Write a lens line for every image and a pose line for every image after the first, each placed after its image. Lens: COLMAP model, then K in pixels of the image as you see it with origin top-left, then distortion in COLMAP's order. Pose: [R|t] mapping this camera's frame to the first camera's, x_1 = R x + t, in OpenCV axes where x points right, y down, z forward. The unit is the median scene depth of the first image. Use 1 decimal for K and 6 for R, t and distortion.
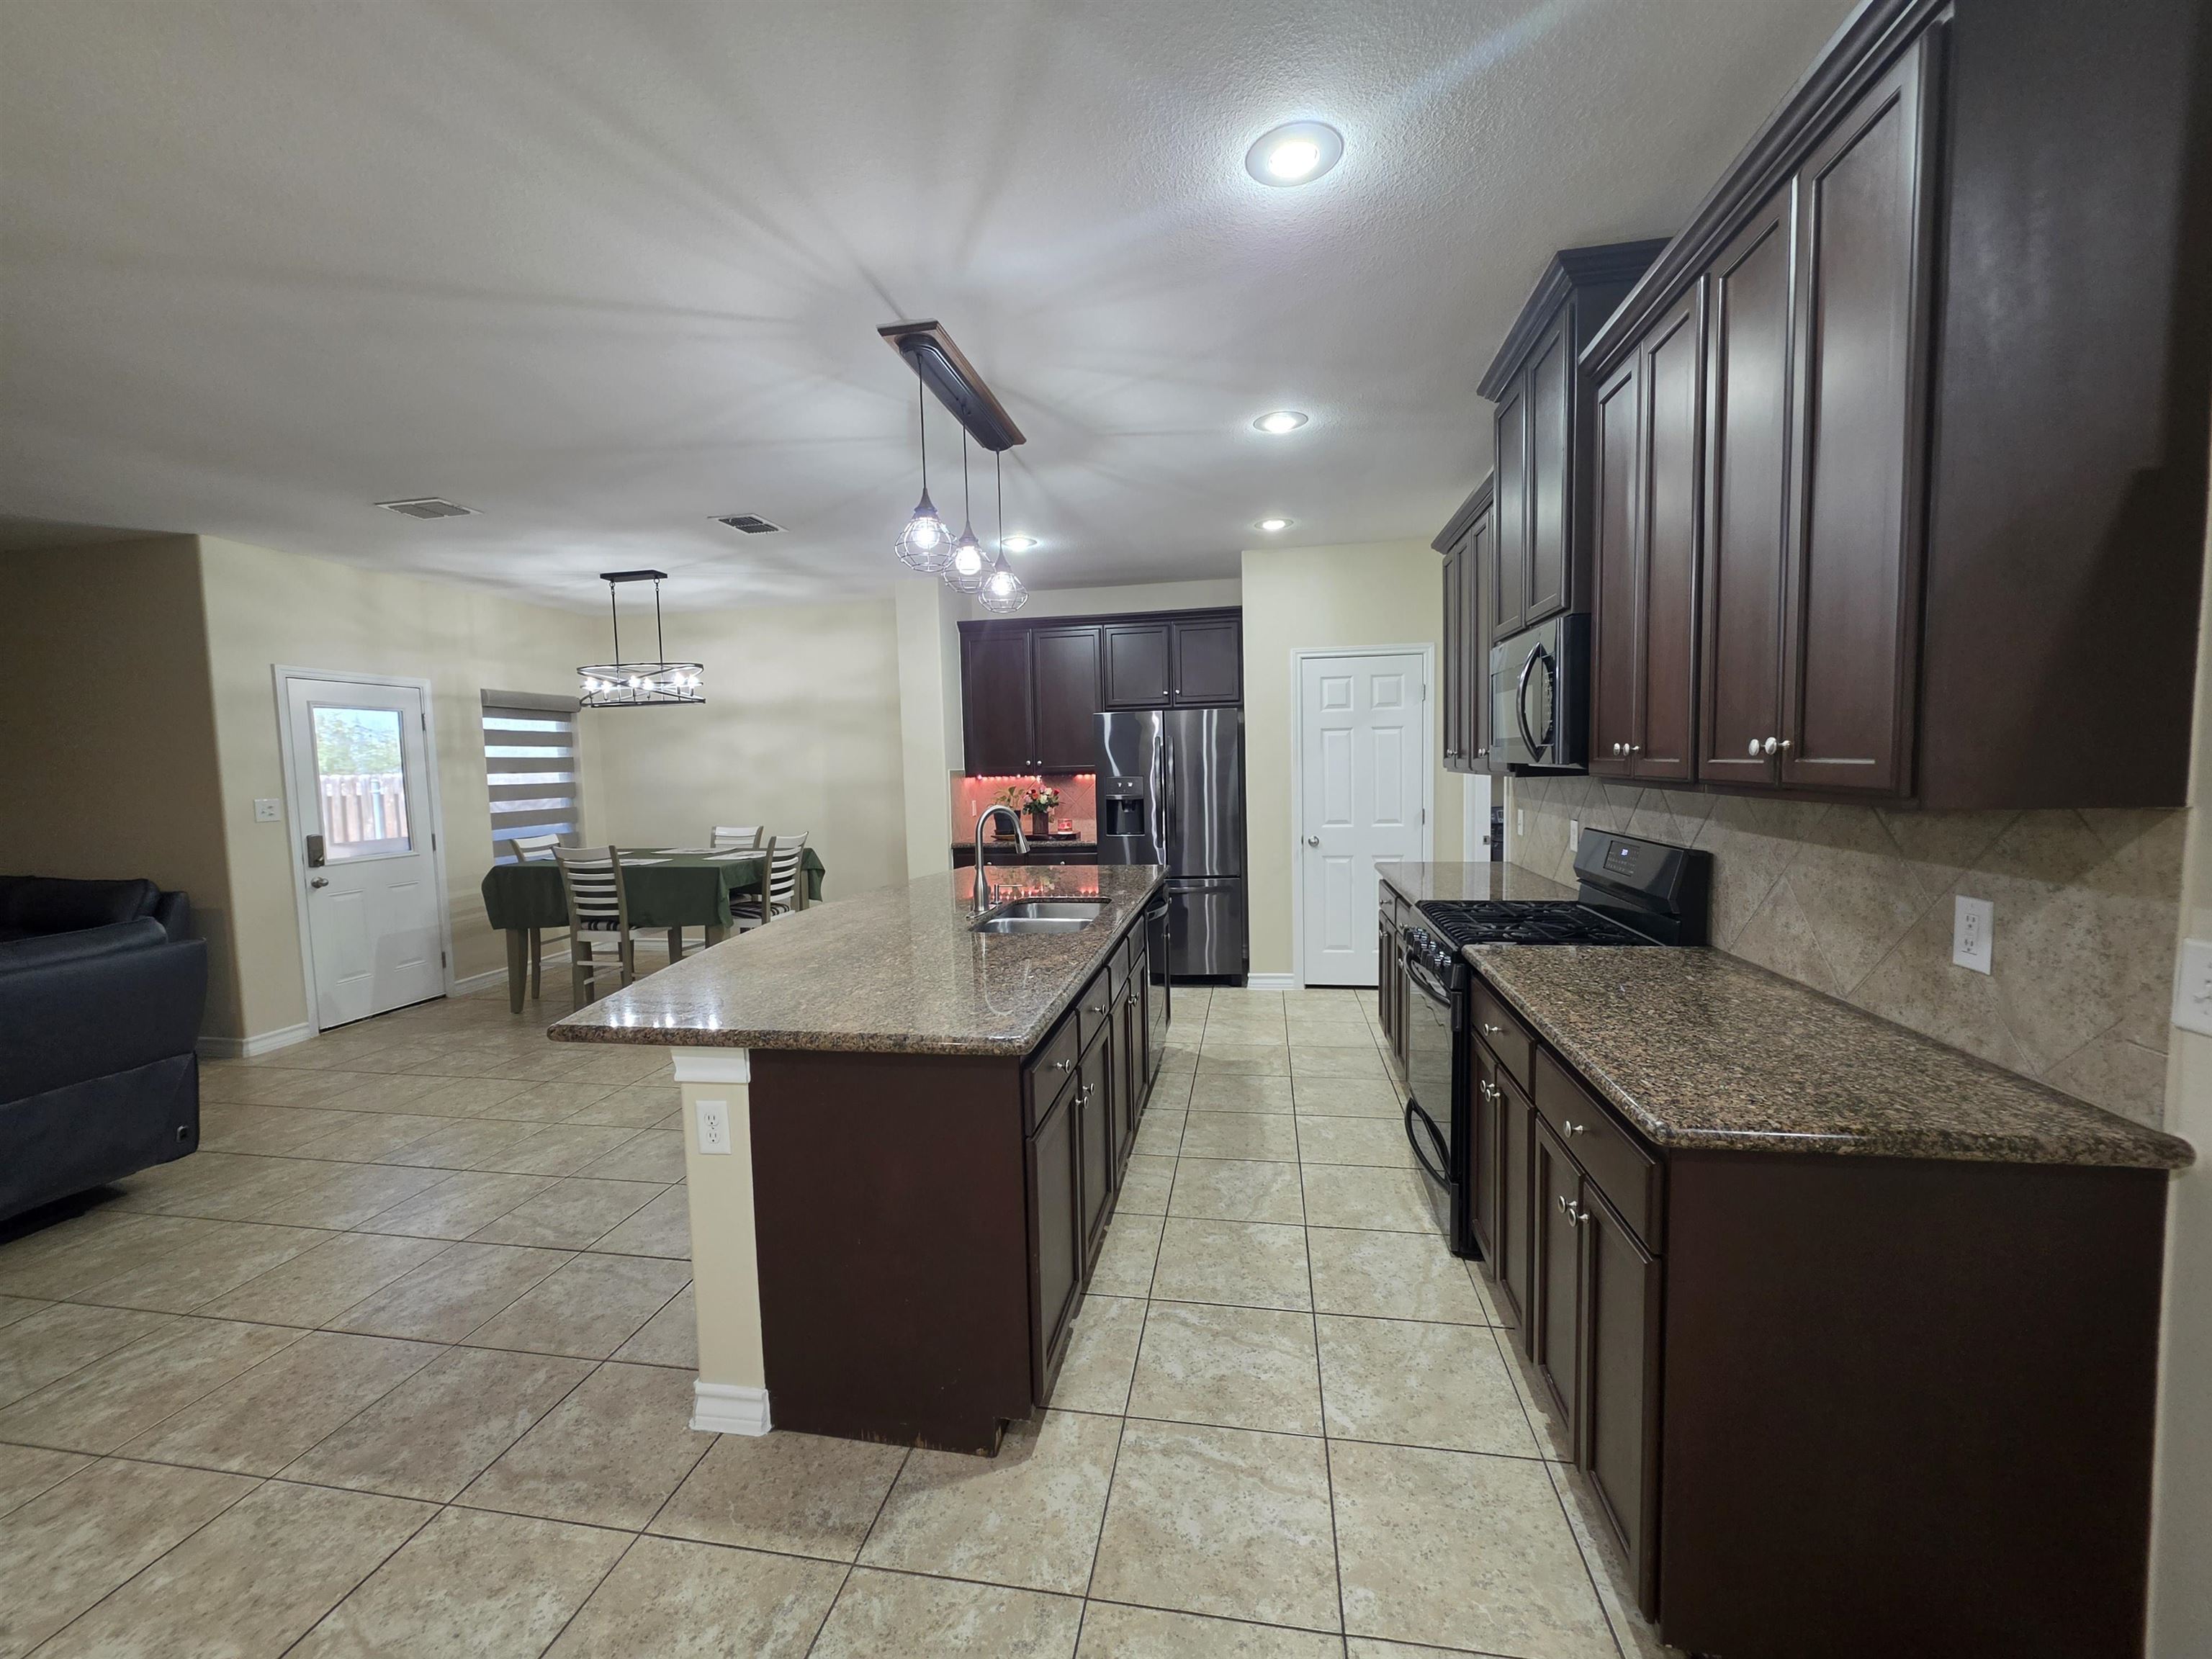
lens RADIAL K [[892.2, 0, 1100.6], [0, 892.2, 830.6], [0, 0, 1]] dist [-0.001012, 0.000585]
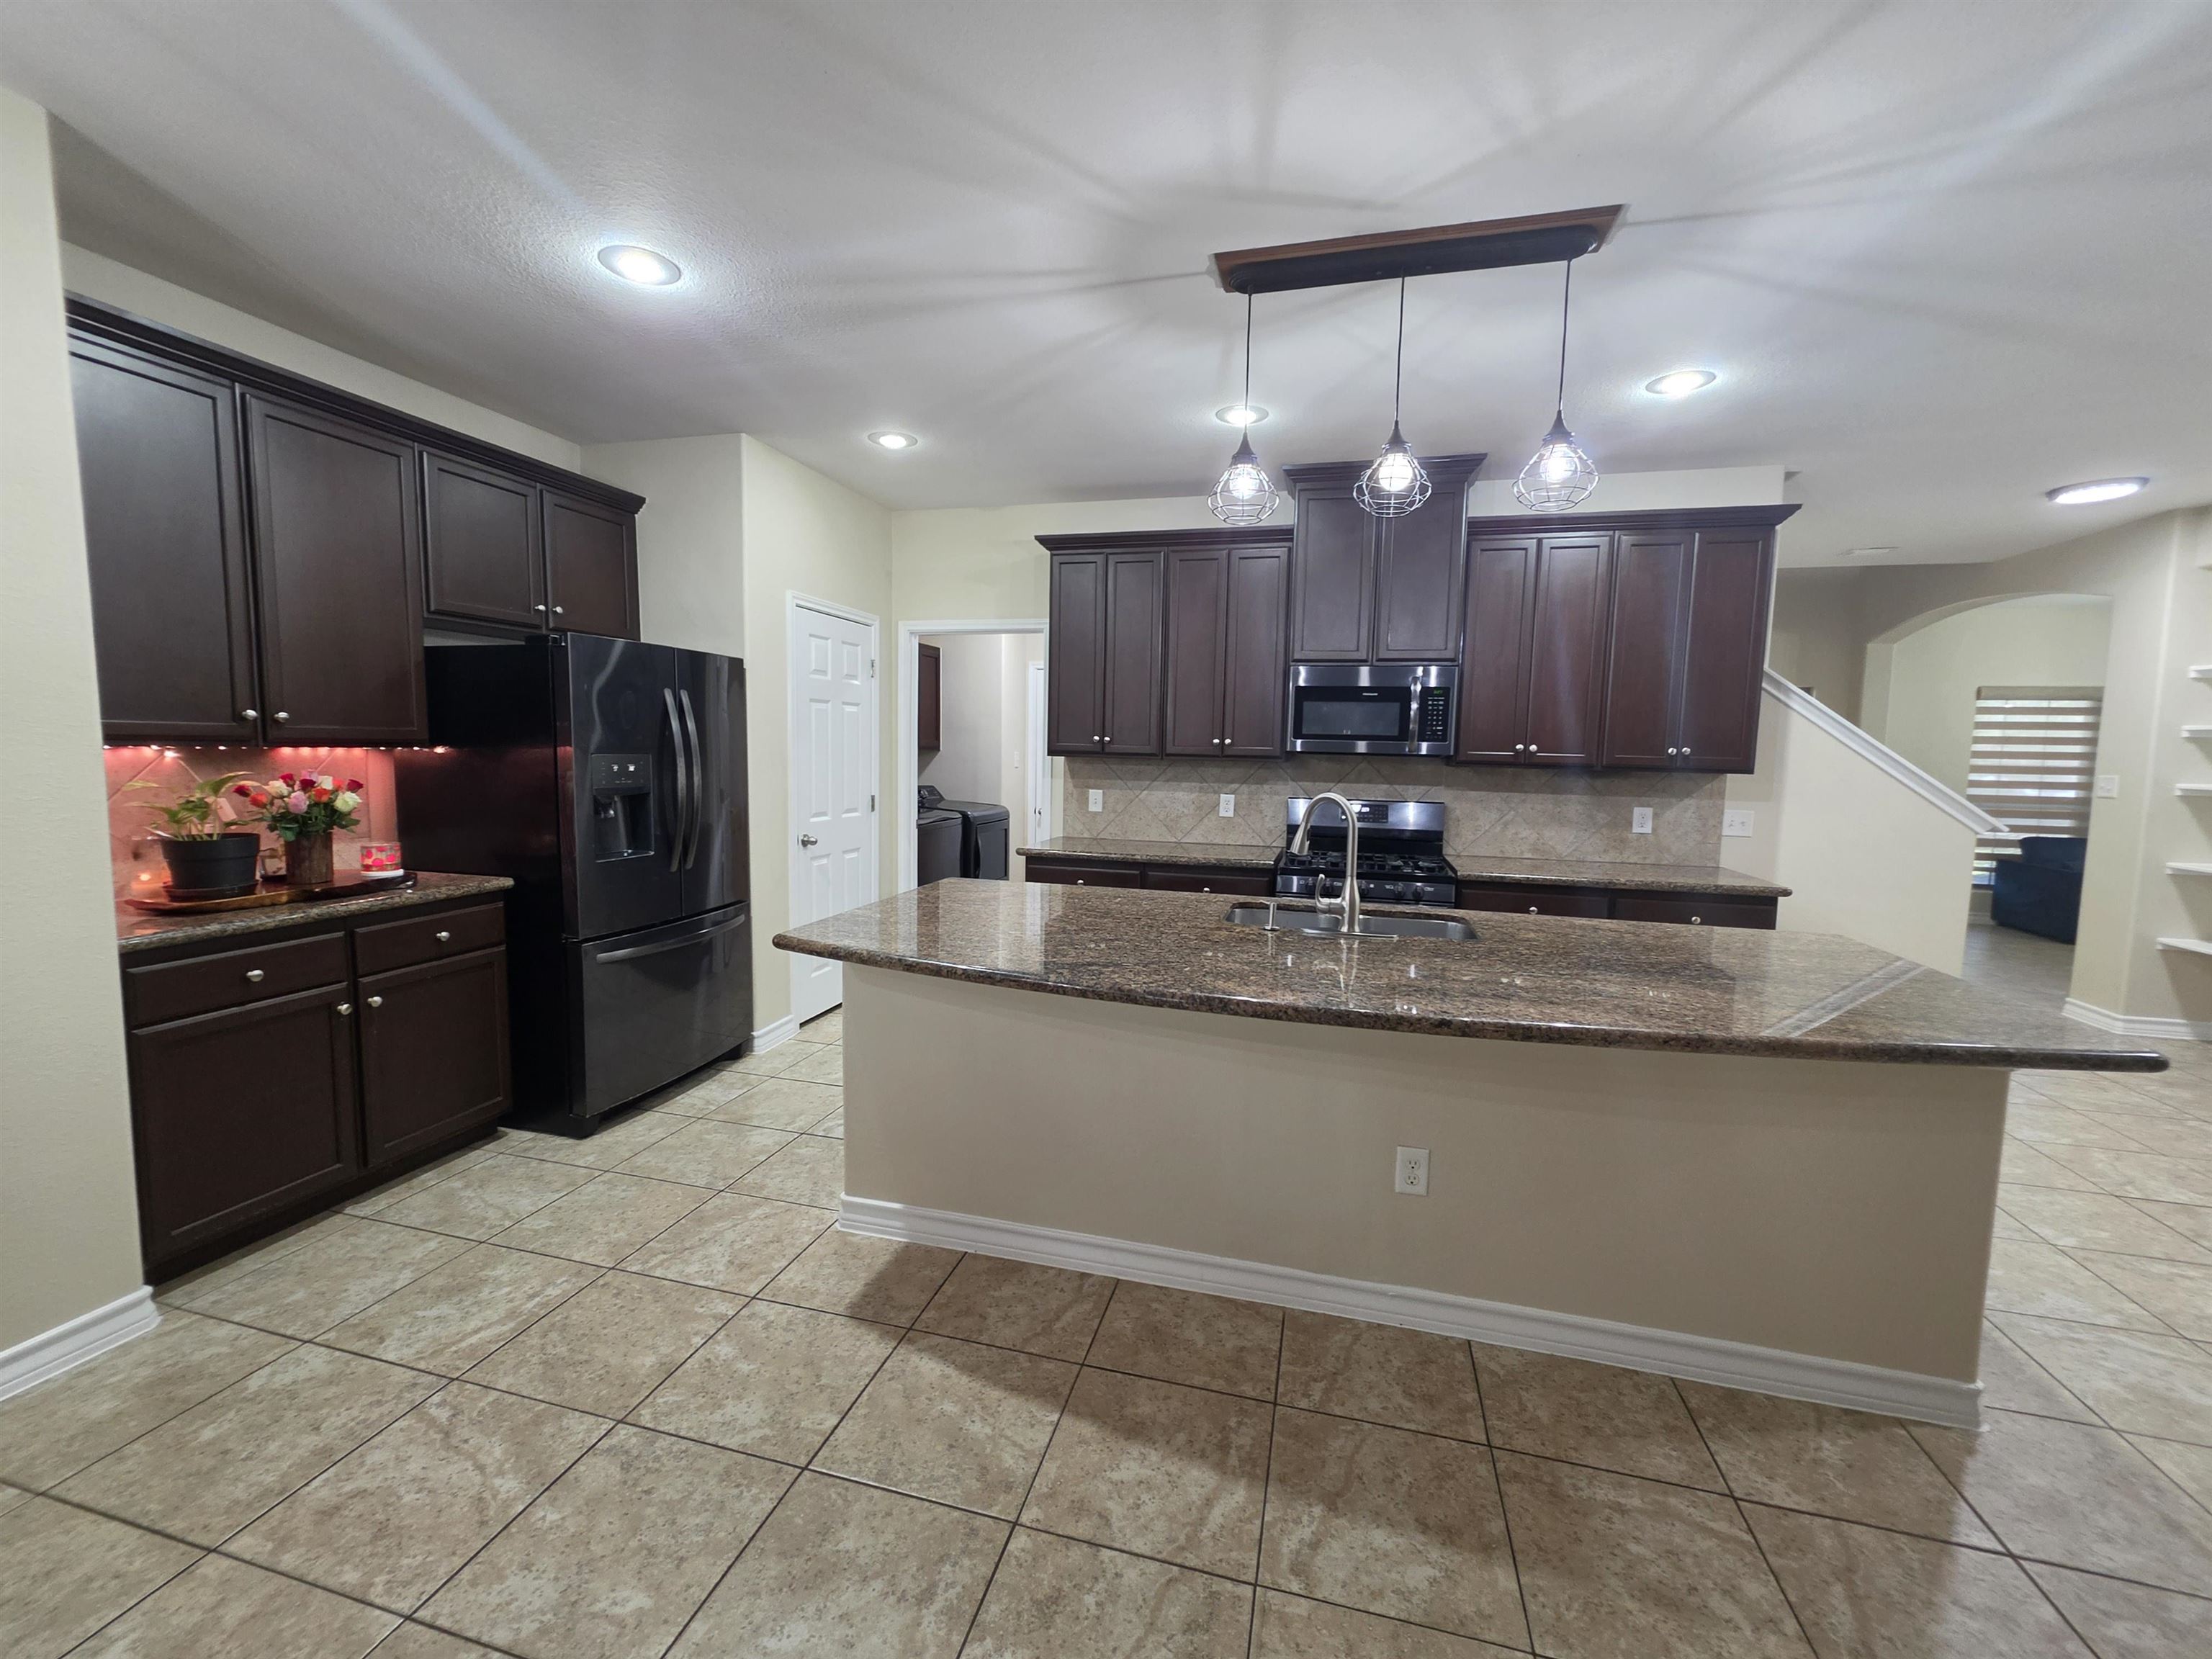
lens RADIAL K [[892.2, 0, 1107.7], [0, 892.2, 823.6], [0, 0, 1]] dist [-0.001012, 0.000585]
pose [[0.075451, -0.058951, 0.995405, -1.570172], [0.054015, 0.997027, 0.054953, -0.095809], [-0.995685, 0.049621, 0.078411, 1.991372]]
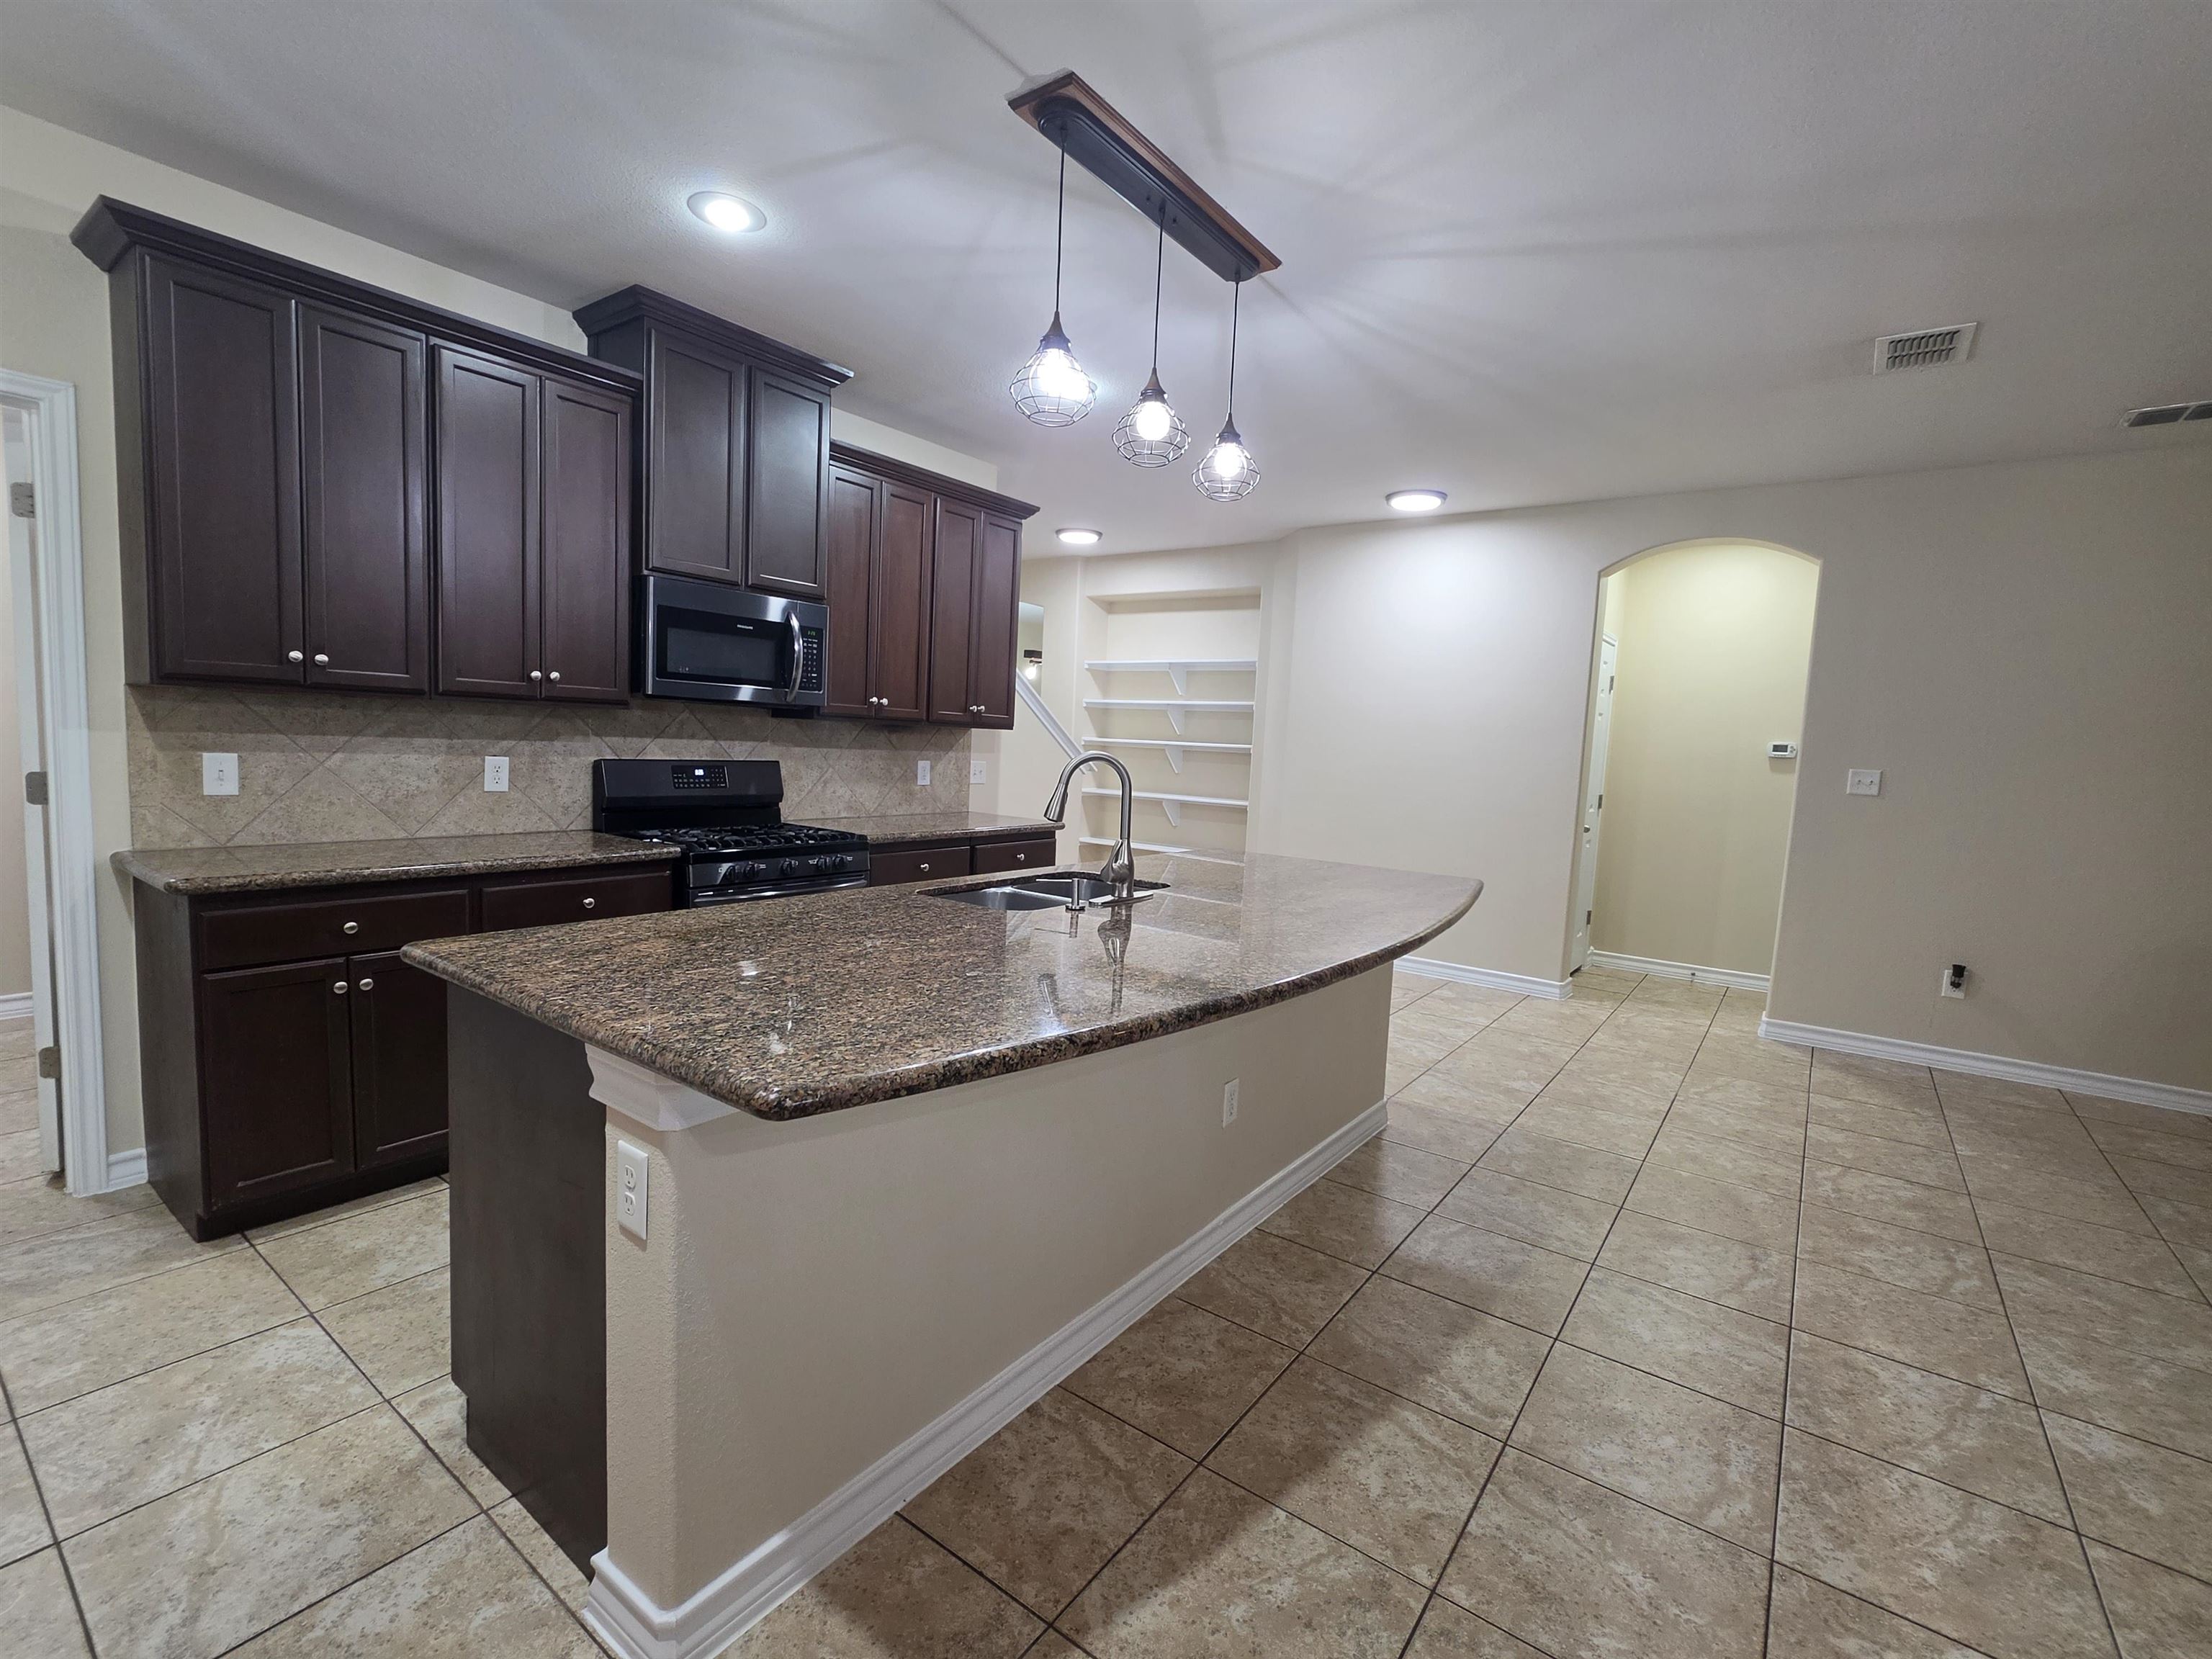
lens RADIAL K [[986.0, 0, 1104.5], [0, 986.0, 830.0], [0, 0, 1]] dist [-0.002286, -0.000430]
pose [[-0.898074, -0.056227, 0.436237, -0.814304], [0.010835, 0.988667, 0.149737, -0.146586], [-0.439712, 0.139201, -0.887286, 2.982626]]
